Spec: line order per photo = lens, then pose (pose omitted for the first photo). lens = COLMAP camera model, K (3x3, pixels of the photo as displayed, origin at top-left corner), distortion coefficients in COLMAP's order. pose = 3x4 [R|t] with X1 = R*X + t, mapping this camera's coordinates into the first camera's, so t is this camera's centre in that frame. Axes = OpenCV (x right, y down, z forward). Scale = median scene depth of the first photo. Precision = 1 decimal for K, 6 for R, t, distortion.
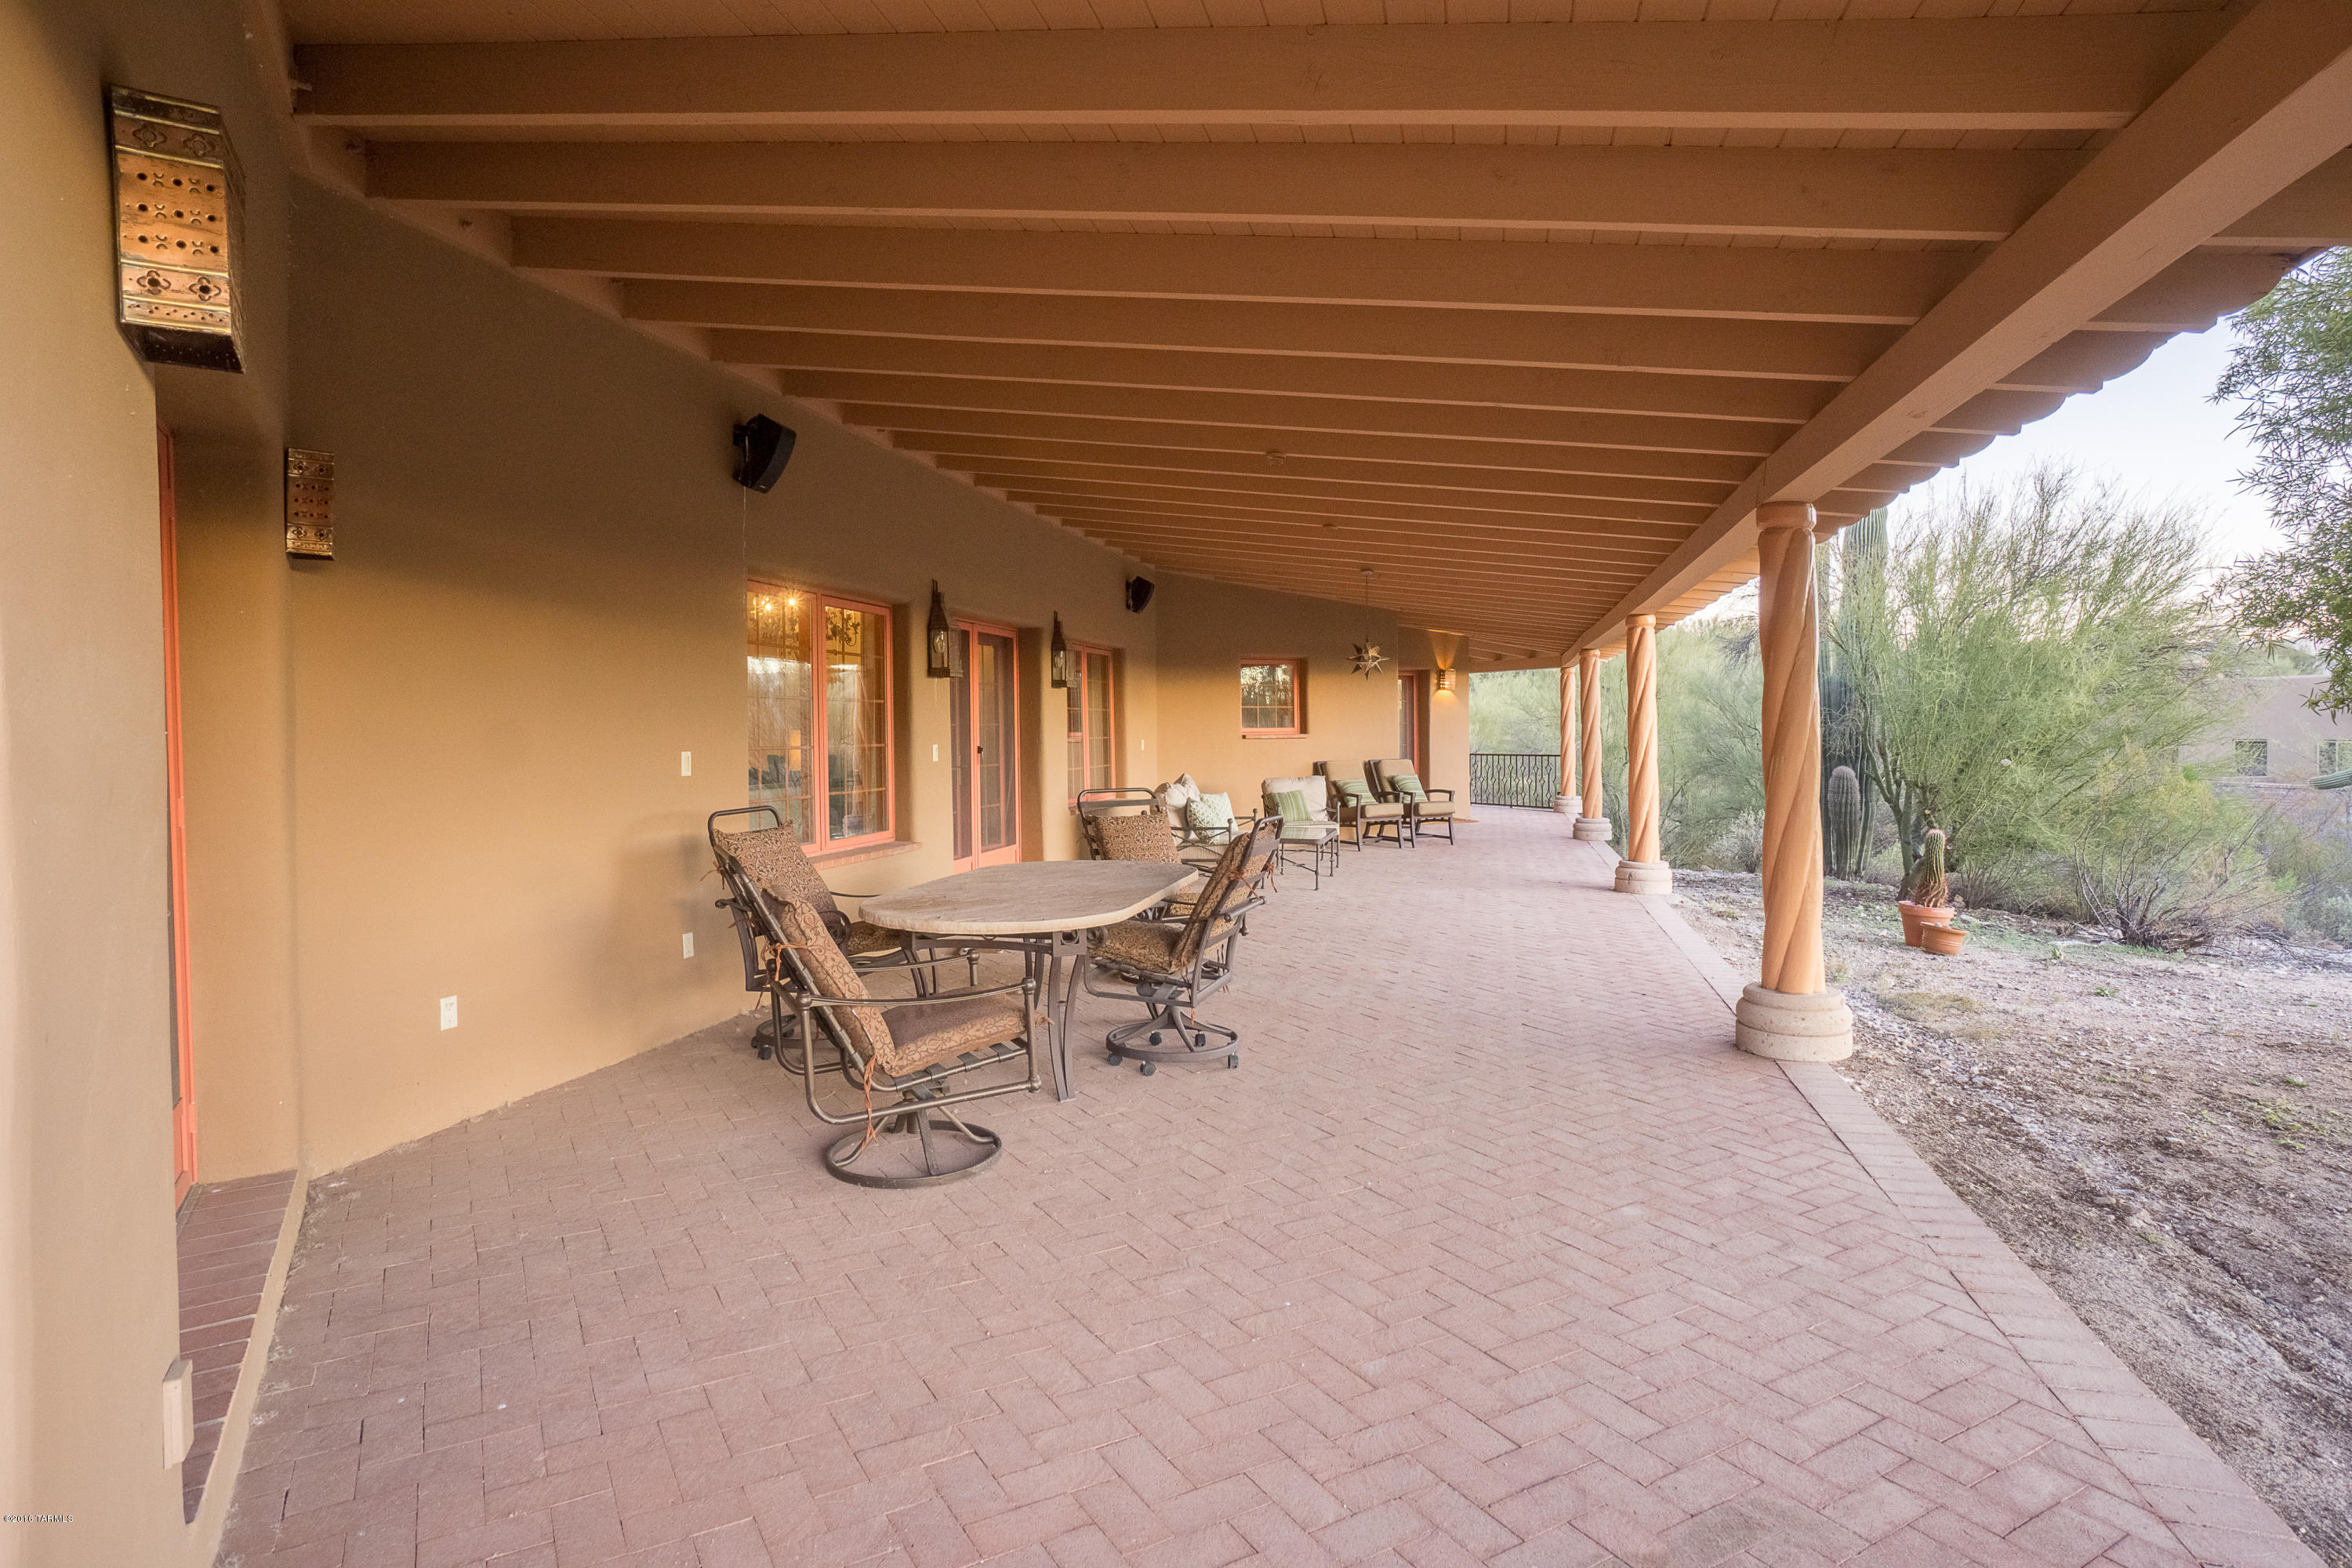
lens RADIAL K [[1230.3, 0, 1180.8], [0, 1230.3, 758.2], [0, 0, 1]] dist [-0.028742, 0.000230]
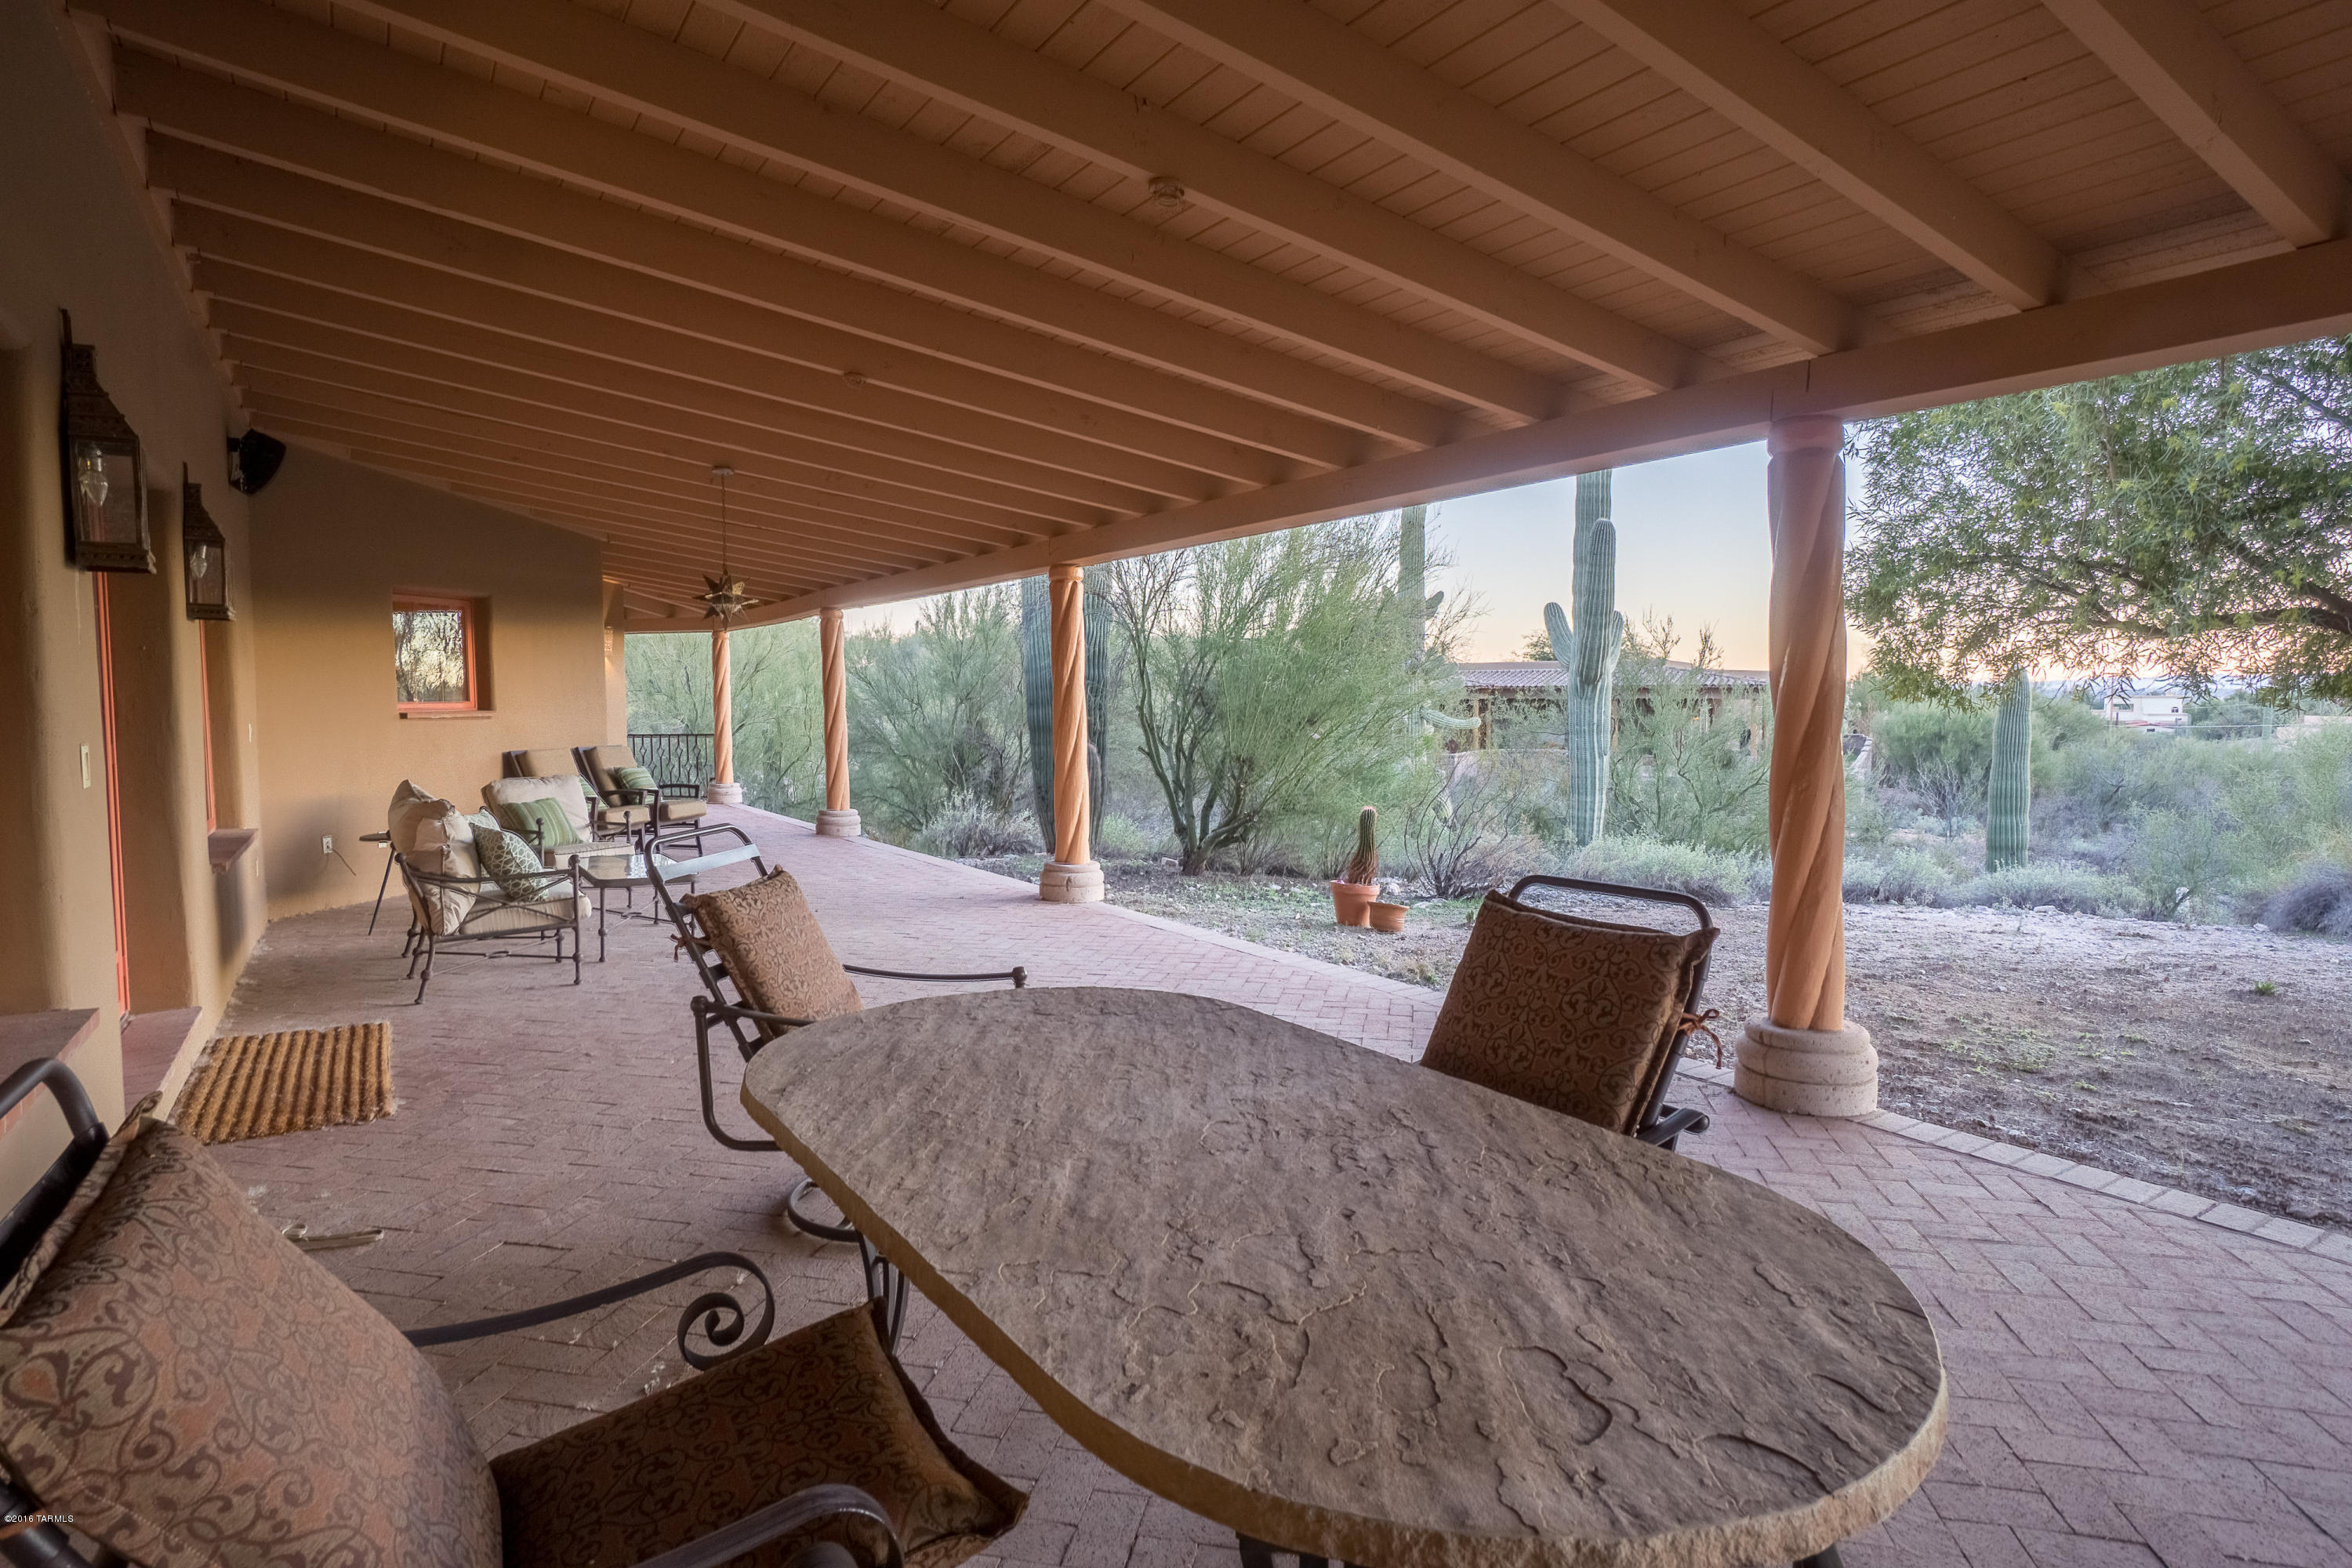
lens RADIAL K [[1230.3, 0, 1180.8], [0, 1230.3, 758.2], [0, 0, 1]] dist [-0.028742, 0.000230]
pose [[0.678596, -0.030239, 0.733889, -0.176664], [0.015654, 0.999521, 0.026709, -0.007782], [-0.734345, -0.006637, 0.678744, 0.358887]]
